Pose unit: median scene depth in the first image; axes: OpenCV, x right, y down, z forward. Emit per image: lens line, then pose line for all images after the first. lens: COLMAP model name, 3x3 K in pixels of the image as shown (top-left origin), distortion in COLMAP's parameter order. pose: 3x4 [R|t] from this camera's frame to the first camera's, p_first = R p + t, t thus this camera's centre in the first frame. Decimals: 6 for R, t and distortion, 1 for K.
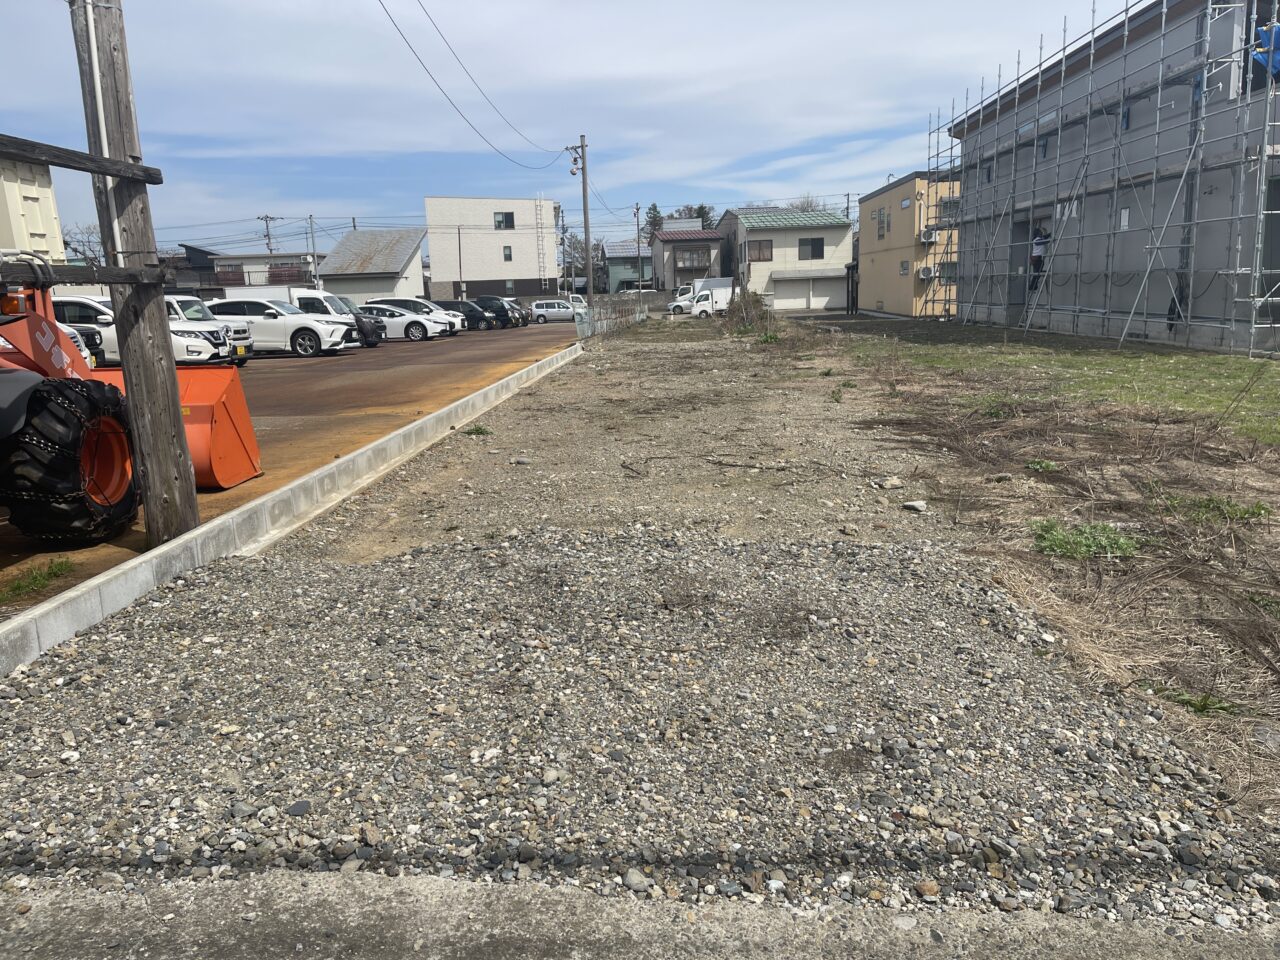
lens RADIAL K [[934.6, 0, 638.8], [0, 934.6, 476.7], [0, 0, 1]] dist [0.044908, -0.023305]
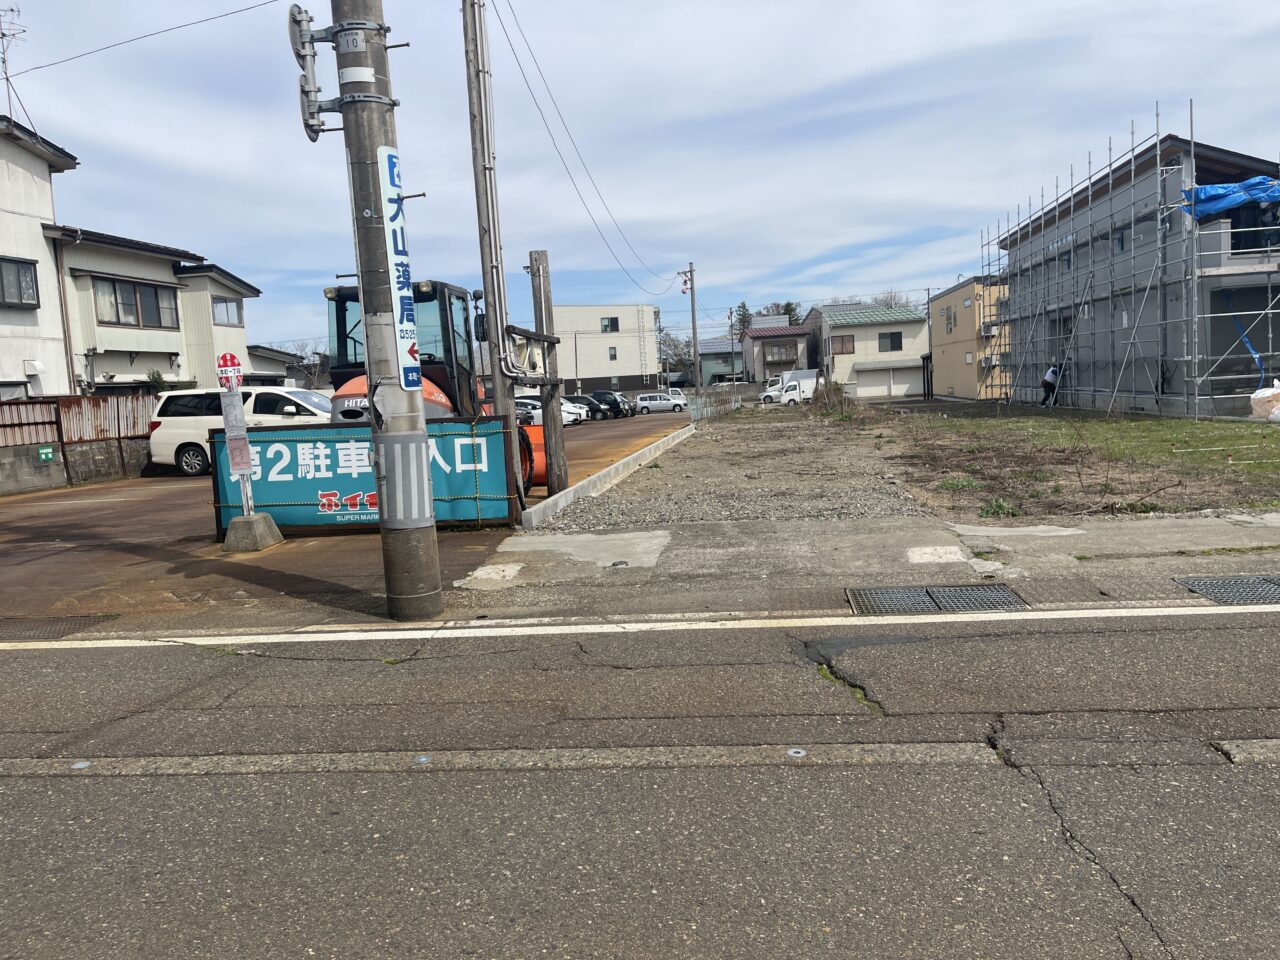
lens RADIAL K [[934.6, 0, 635.8], [0, 934.6, 478.4], [0, 0, 1]] dist [0.044908, -0.023305]
pose [[0.995017, -0.013961, -0.098728, -0.006707], [0.004418, 0.995350, -0.096223, 0.022474], [0.099612, 0.095307, 0.990451, -0.111234]]
